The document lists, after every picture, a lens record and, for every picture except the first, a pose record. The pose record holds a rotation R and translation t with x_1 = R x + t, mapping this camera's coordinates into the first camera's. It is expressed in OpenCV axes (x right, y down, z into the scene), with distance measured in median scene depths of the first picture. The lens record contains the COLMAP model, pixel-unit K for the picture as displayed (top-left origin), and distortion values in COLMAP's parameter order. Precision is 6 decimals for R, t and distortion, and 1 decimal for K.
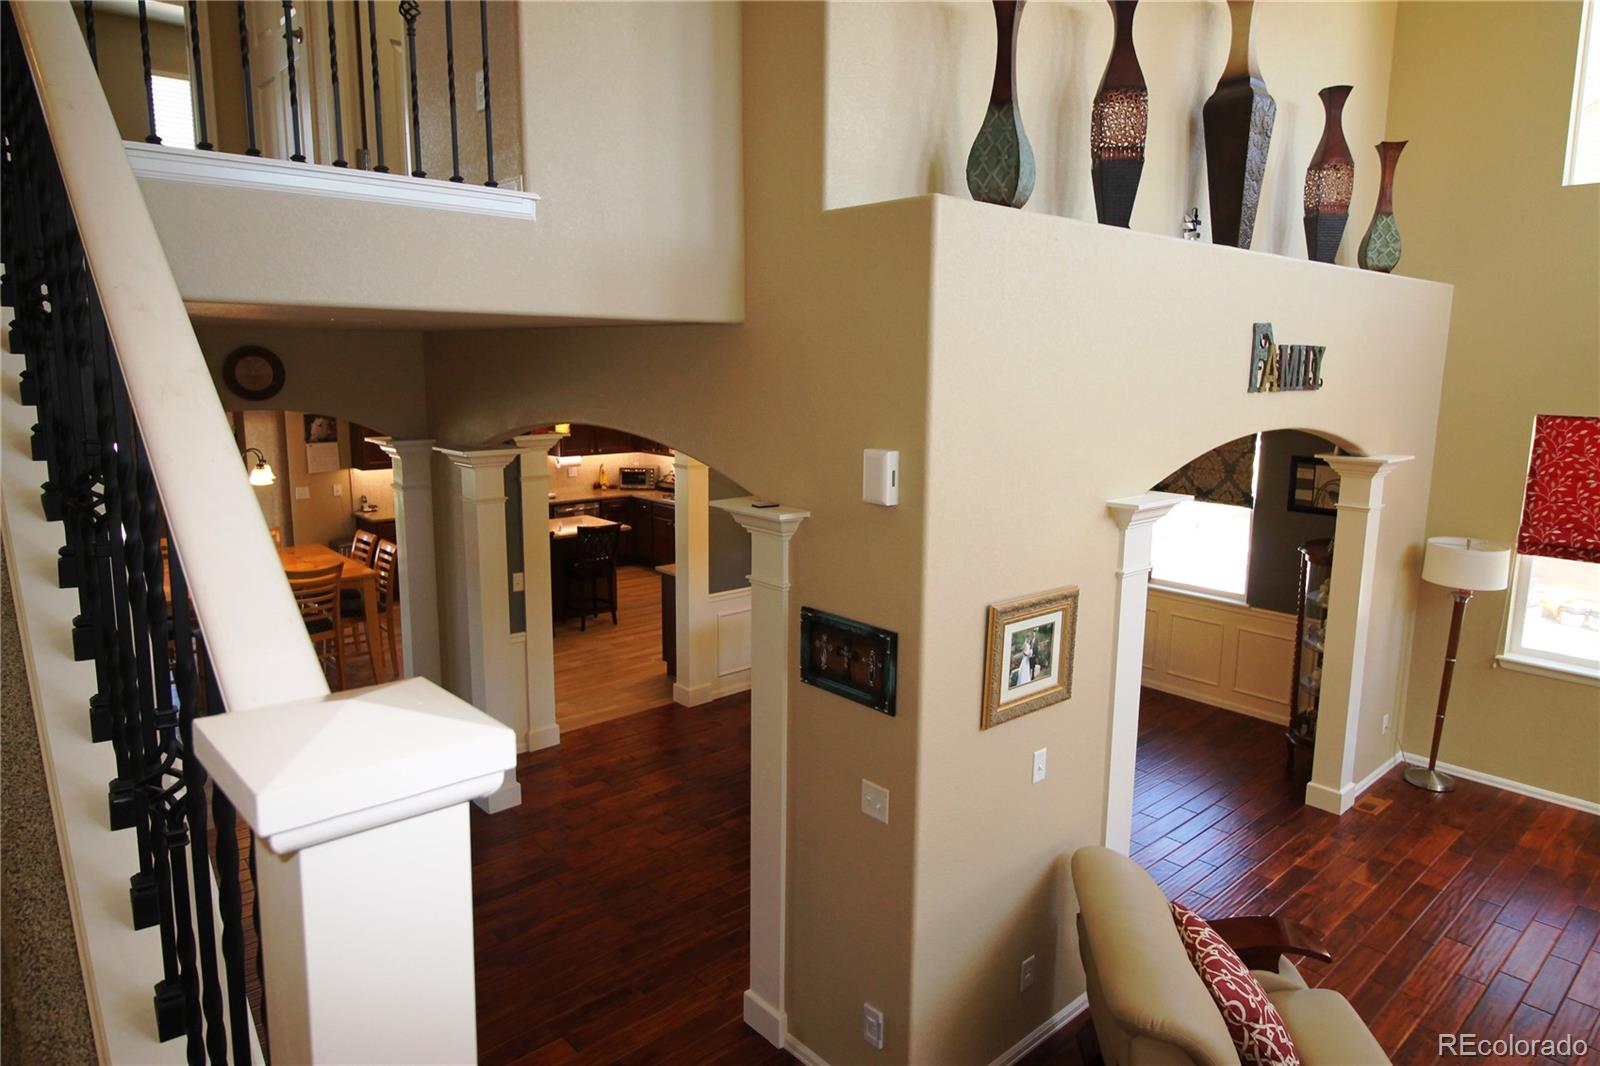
lens RADIAL K [[972.8, 0, 828.0], [0, 972.8, 512.2], [0, 0, 1]] dist [0.002820, -0.001825]
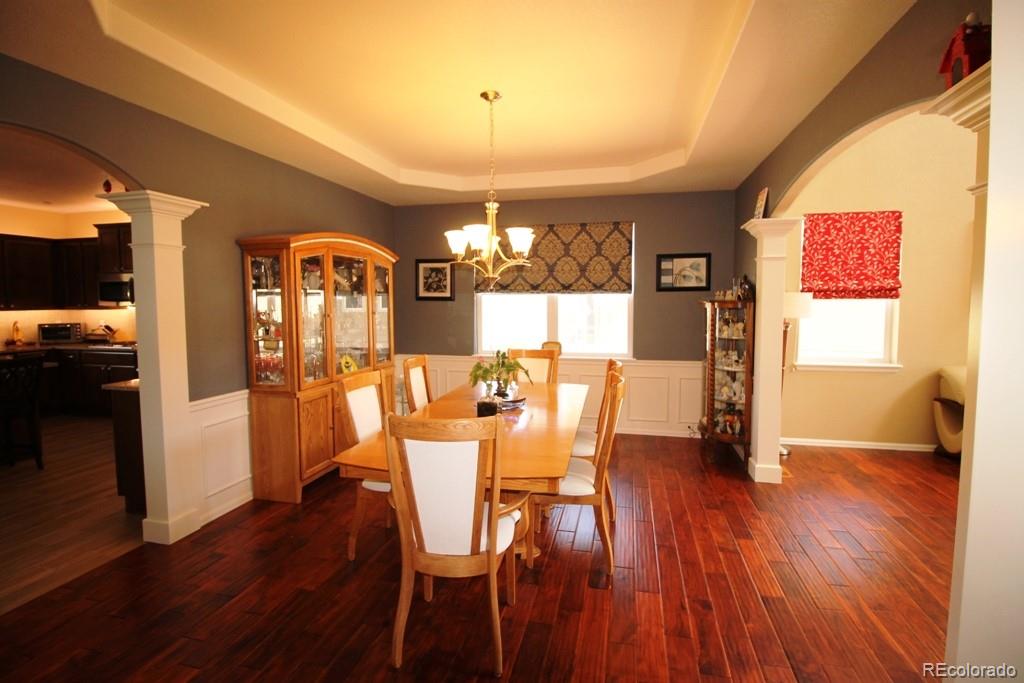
lens RADIAL K [[477.2, 0, 525.8], [0, 477.2, 329.8], [0, 0, 1]] dist [0.000044, -0.012197]
pose [[0.825971, -0.054116, 0.561109, -0.135684], [0.104061, 0.992912, -0.057420, 0.094209], [-0.554024, 0.105816, 0.825748, 0.606041]]
